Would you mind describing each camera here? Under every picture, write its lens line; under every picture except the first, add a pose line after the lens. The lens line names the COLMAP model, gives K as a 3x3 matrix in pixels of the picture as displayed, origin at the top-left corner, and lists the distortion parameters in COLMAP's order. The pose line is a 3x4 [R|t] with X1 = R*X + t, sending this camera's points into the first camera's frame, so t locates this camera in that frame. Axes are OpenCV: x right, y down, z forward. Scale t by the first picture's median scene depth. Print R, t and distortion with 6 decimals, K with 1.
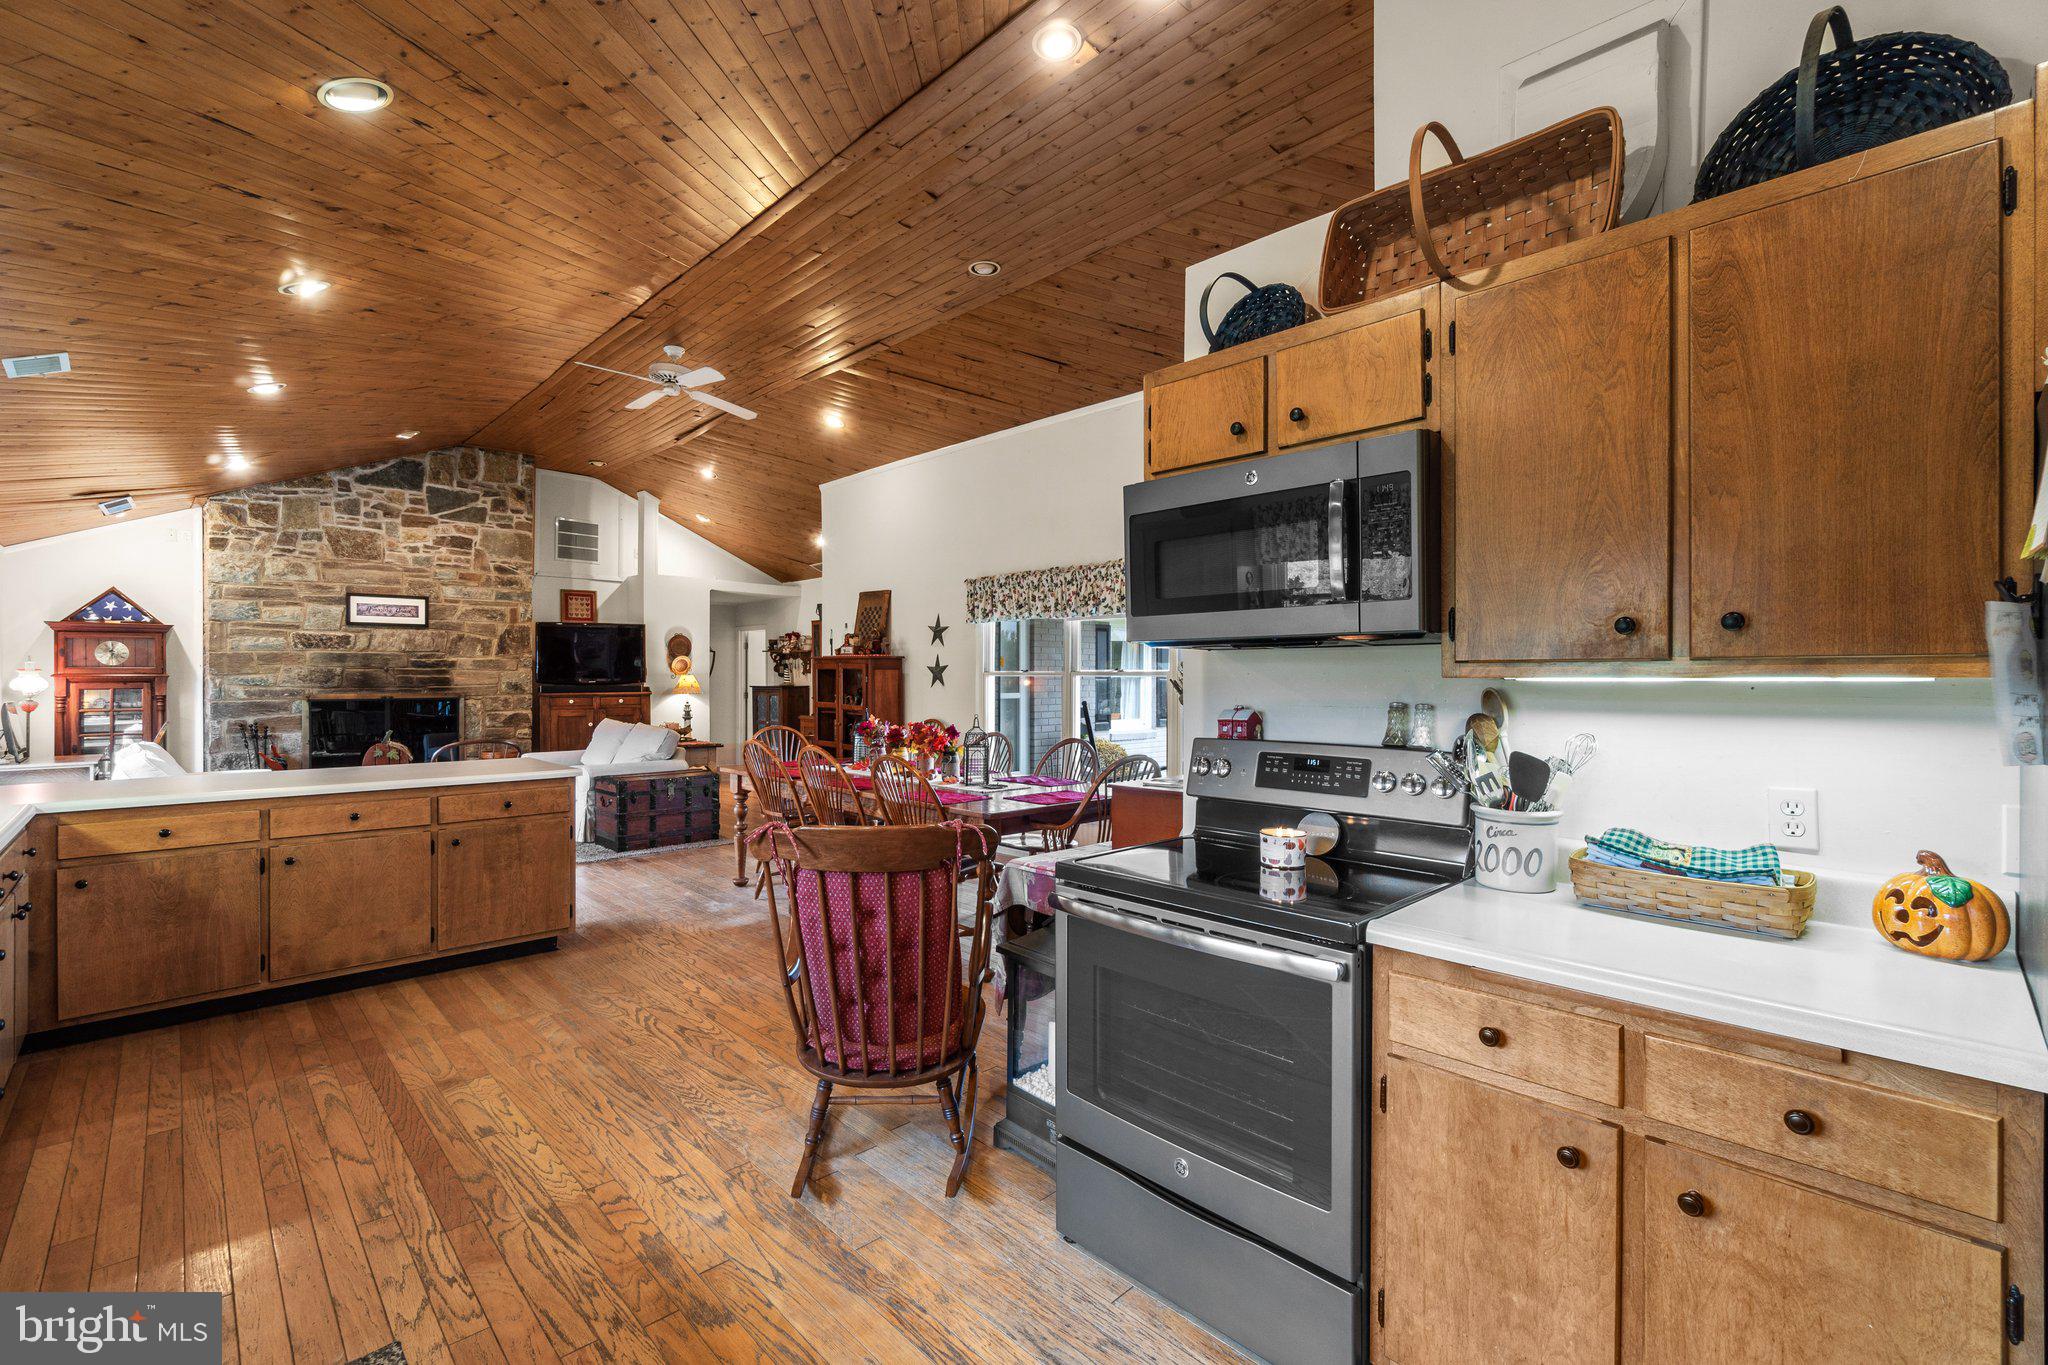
lens RADIAL K [[886.8, 0, 1010.4], [0, 886.8, 684.3], [0, 0, 1]] dist [-0.001898, -0.000153]
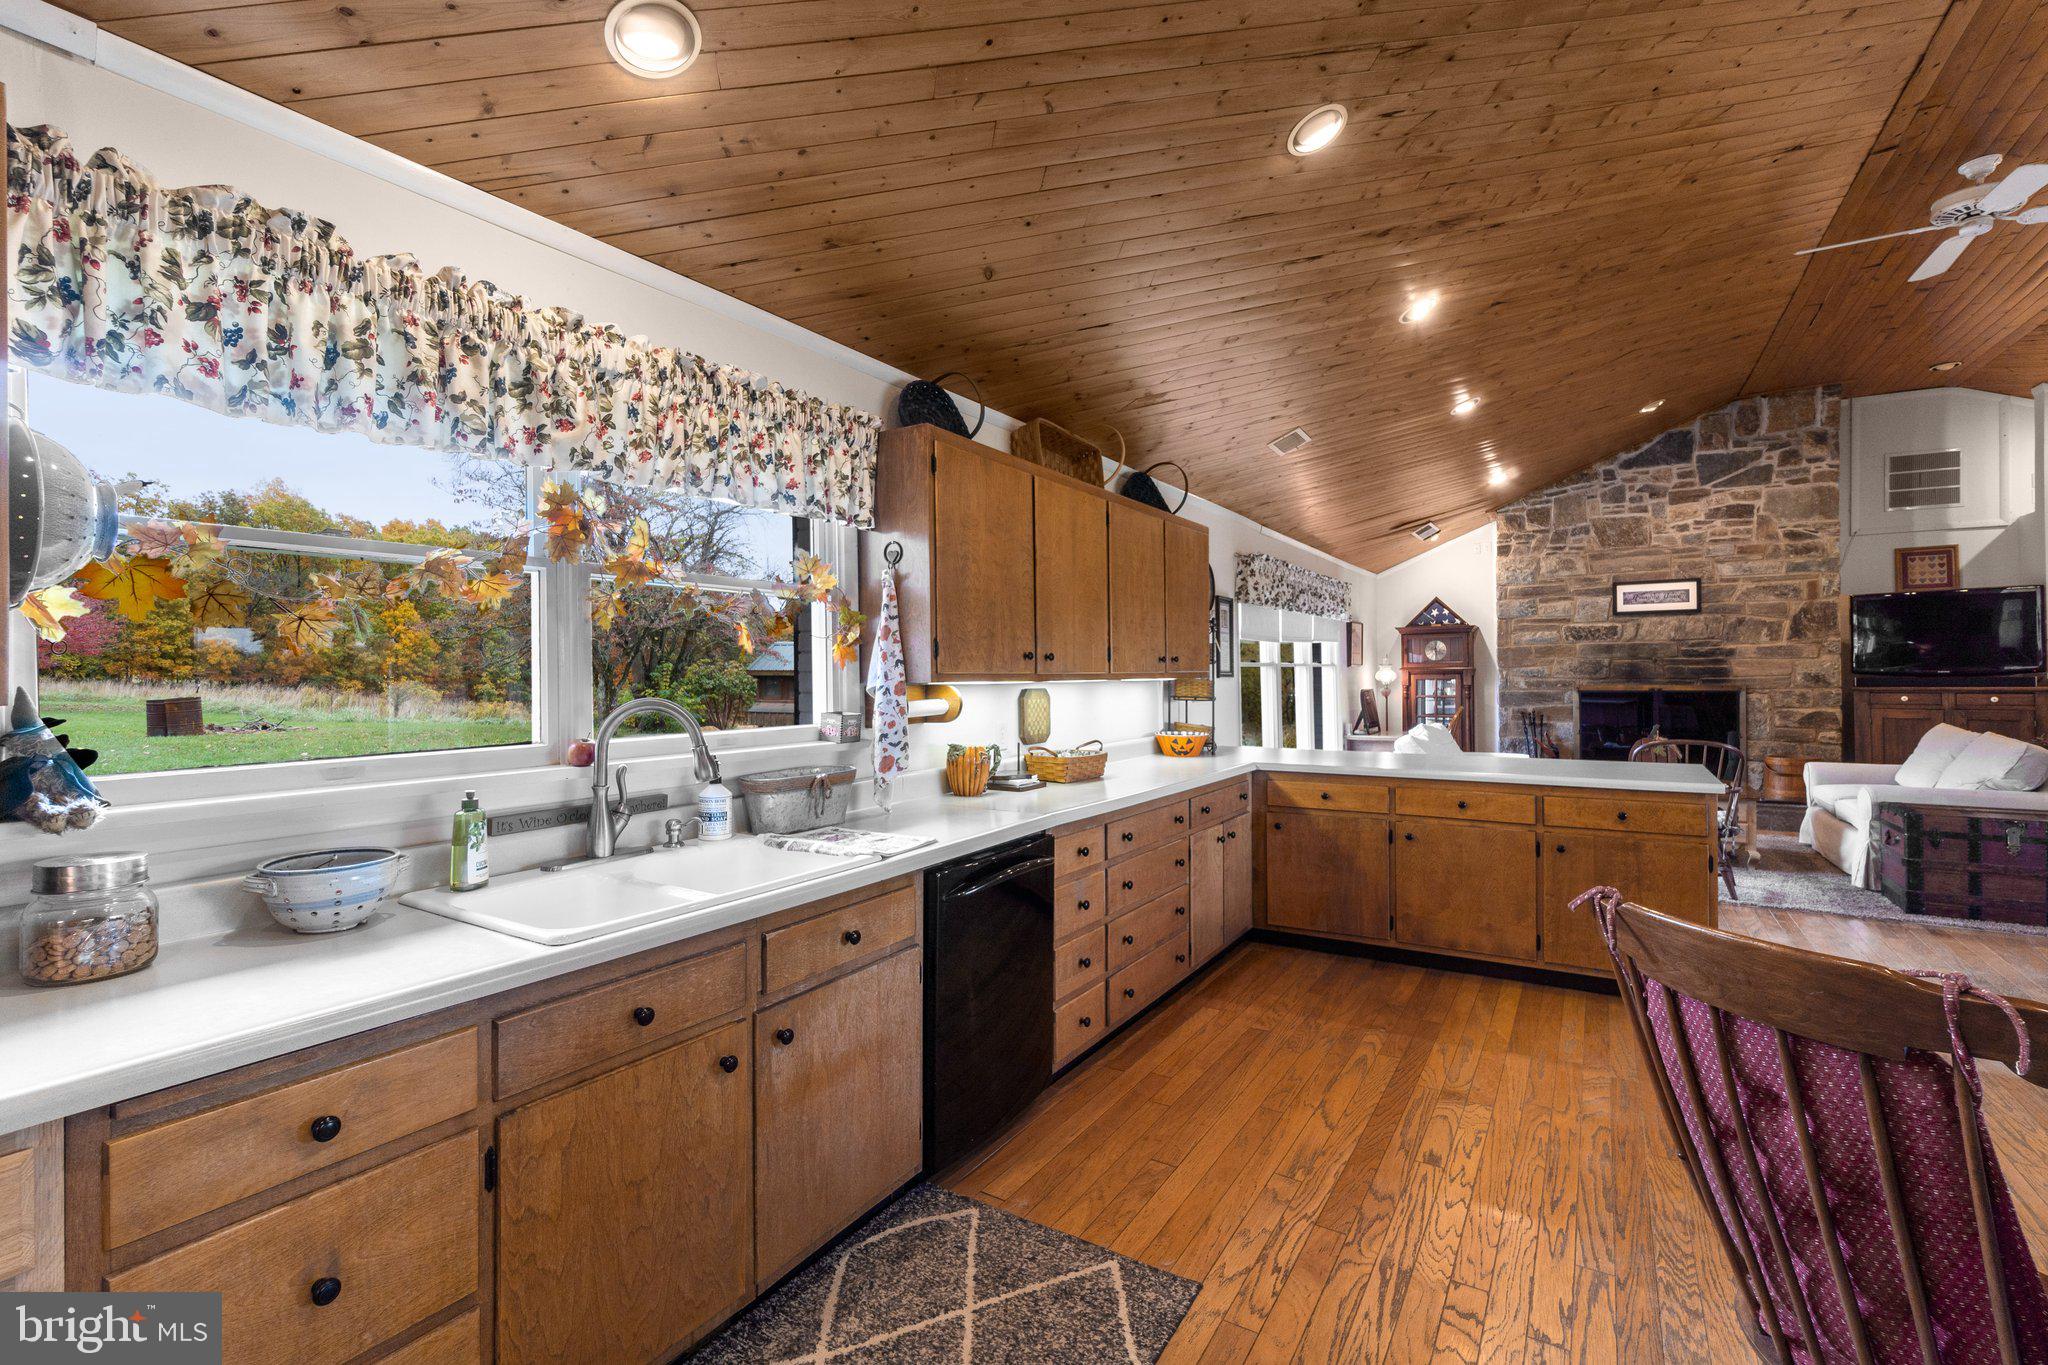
lens RADIAL K [[914.6, 0, 1021.7], [0, 914.6, 670.9], [0, 0, 1]] dist [-0.001877, 0.000100]
pose [[0.245141, -0.005563, -0.969471, 0.076040], [0.000703, 0.999984, -0.005561, 0.000010], [0.969487, 0.000681, 0.245141, 0.115115]]
